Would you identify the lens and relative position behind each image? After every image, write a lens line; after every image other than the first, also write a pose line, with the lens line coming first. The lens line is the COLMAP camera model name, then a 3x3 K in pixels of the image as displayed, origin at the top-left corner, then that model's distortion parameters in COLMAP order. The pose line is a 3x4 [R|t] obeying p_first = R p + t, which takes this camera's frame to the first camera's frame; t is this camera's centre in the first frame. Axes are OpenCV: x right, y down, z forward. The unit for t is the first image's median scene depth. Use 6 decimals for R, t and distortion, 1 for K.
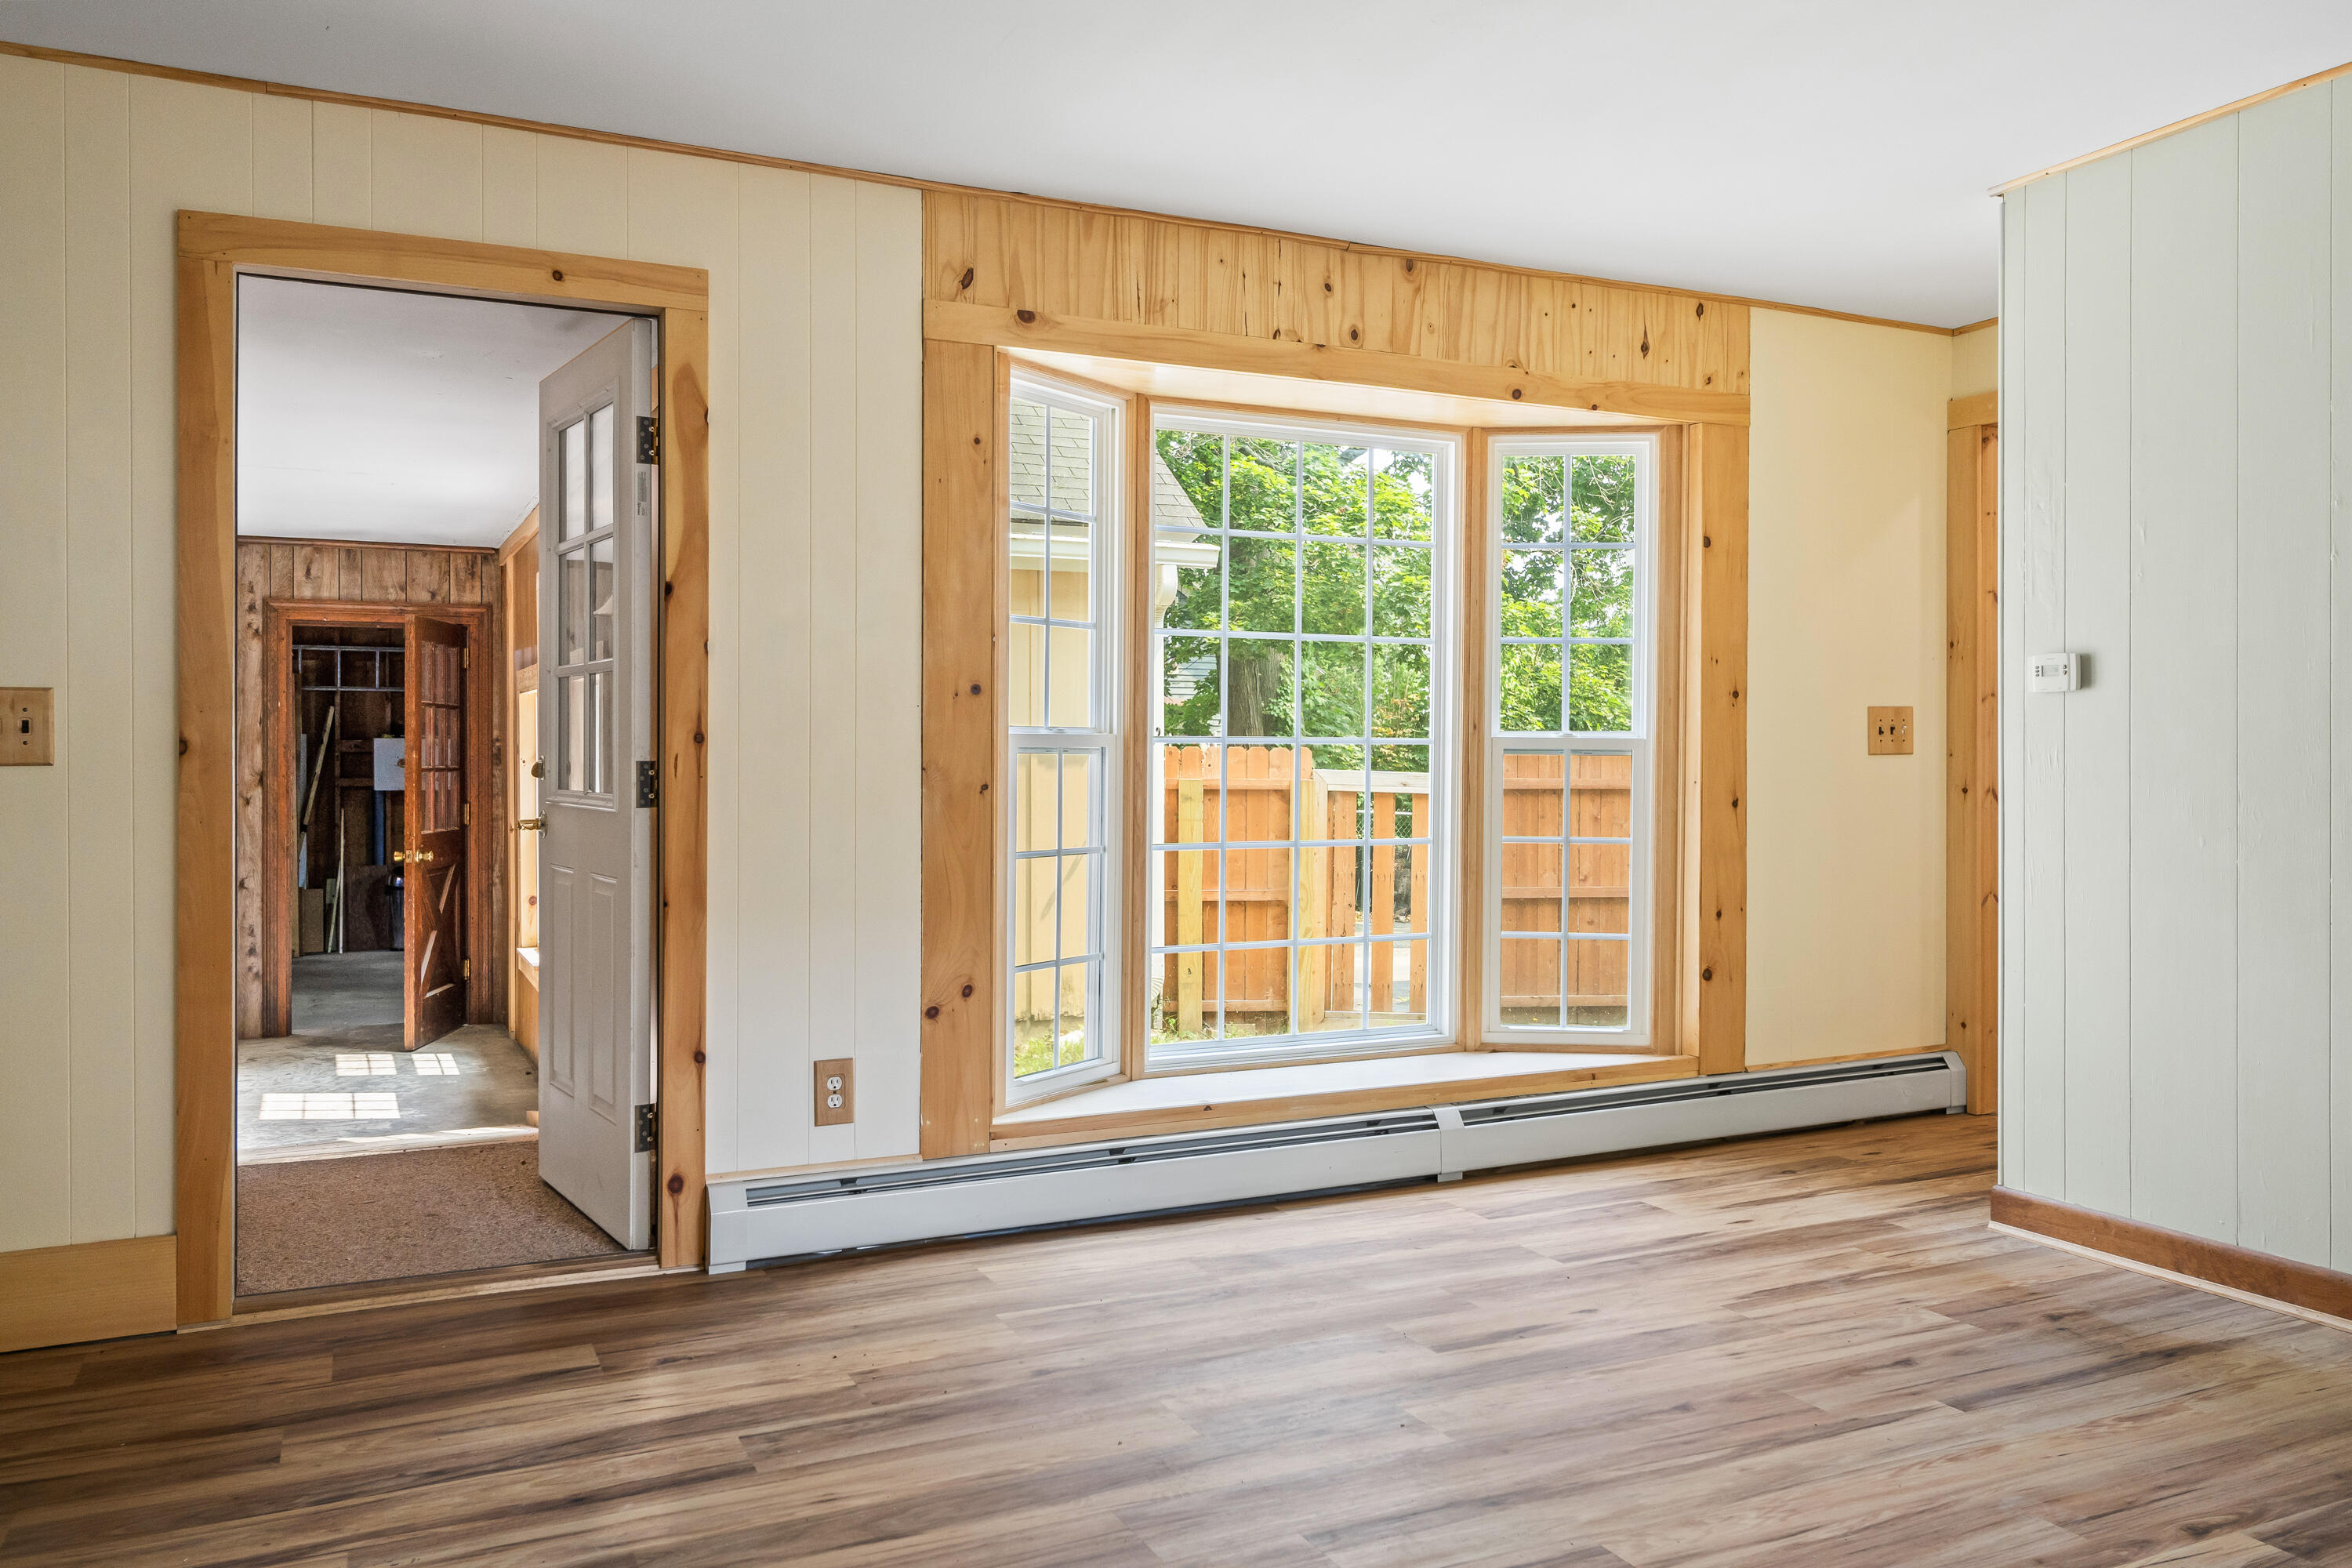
lens RADIAL K [[1730.3, 0, 1170.7], [0, 1730.3, 764.9], [0, 0, 1]] dist [0.001219, 0.002431]
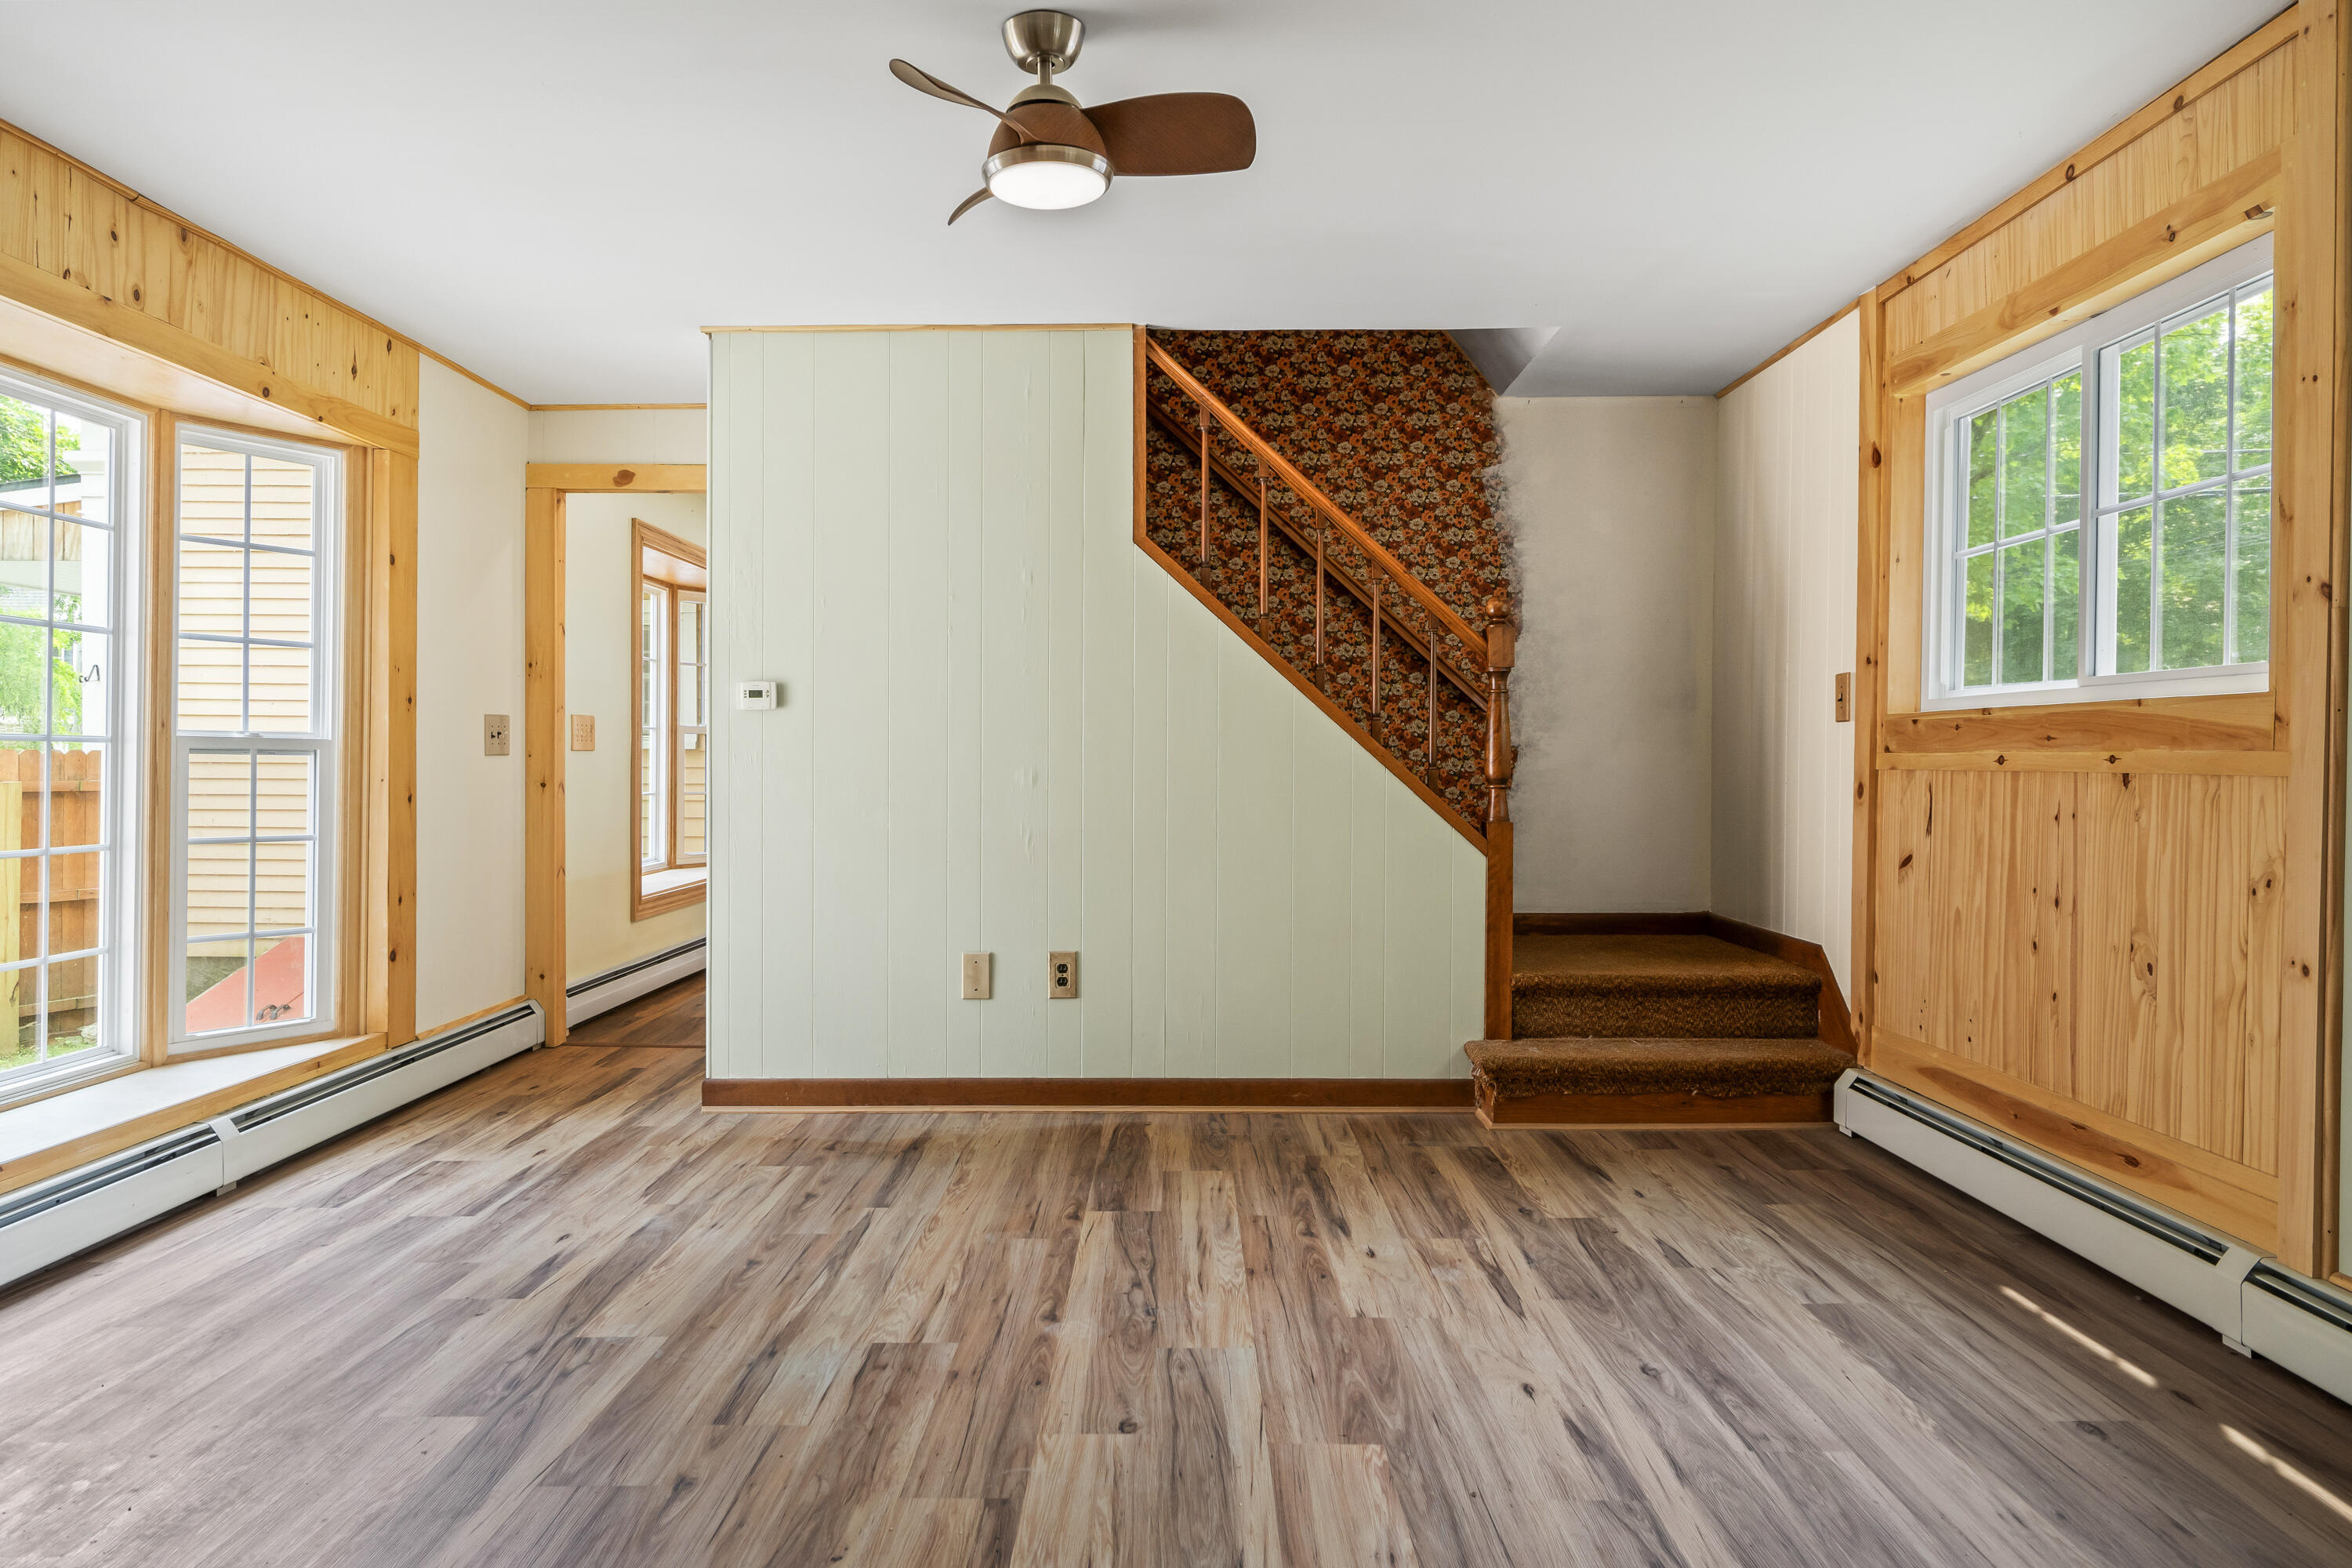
lens RADIAL K [[1544.3, 0, 1170.0], [0, 1544.3, 775.6], [0, 0, 1]] dist [0.006892, -0.003105]
pose [[0.435519, -0.008974, 0.900135, -0.501200], [0.005006, 0.999959, 0.007547, 0.003470], [-0.900165, 0.001219, 0.435546, 0.189172]]
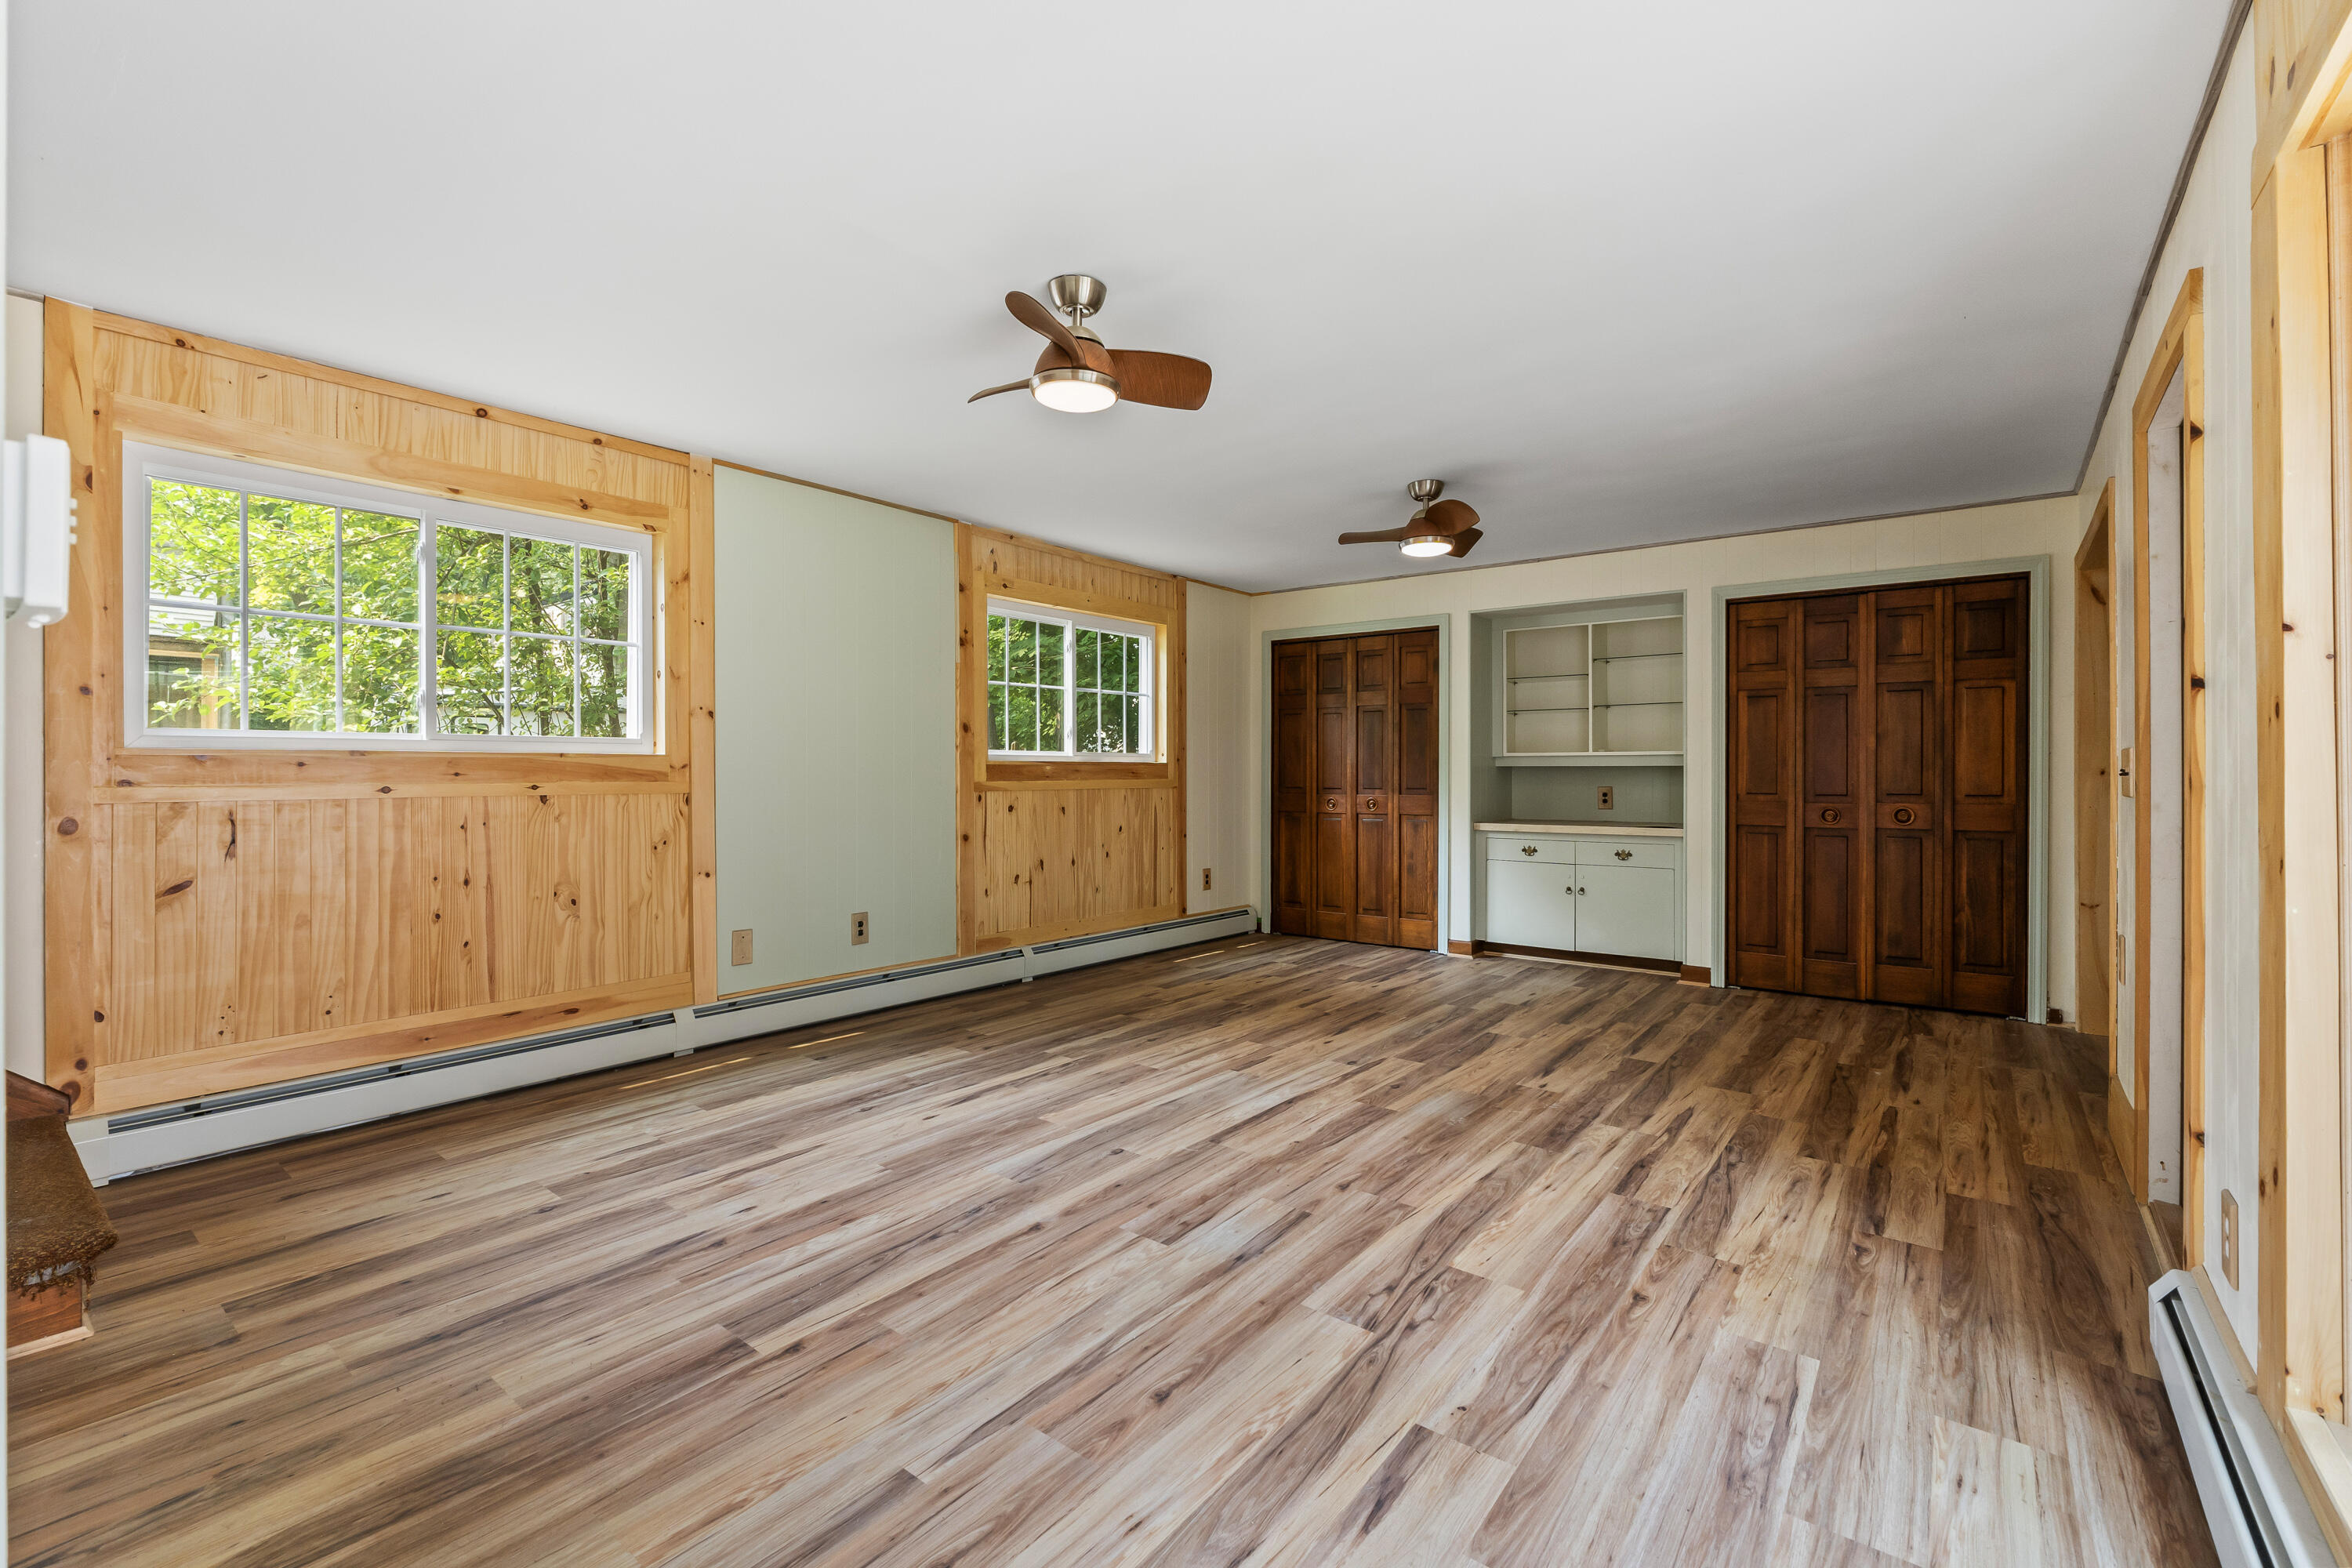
lens RADIAL K [[1008.9, 0, 1166.3], [0, 1008.9, 776.6], [0, 0, 1]] dist [-0.007161, -0.000081]
pose [[-0.897738, 0.001631, -0.440526, 0.482950], [-0.005112, 0.999887, 0.014119, -0.025807], [0.440499, 0.014927, -0.897629, 1.320794]]
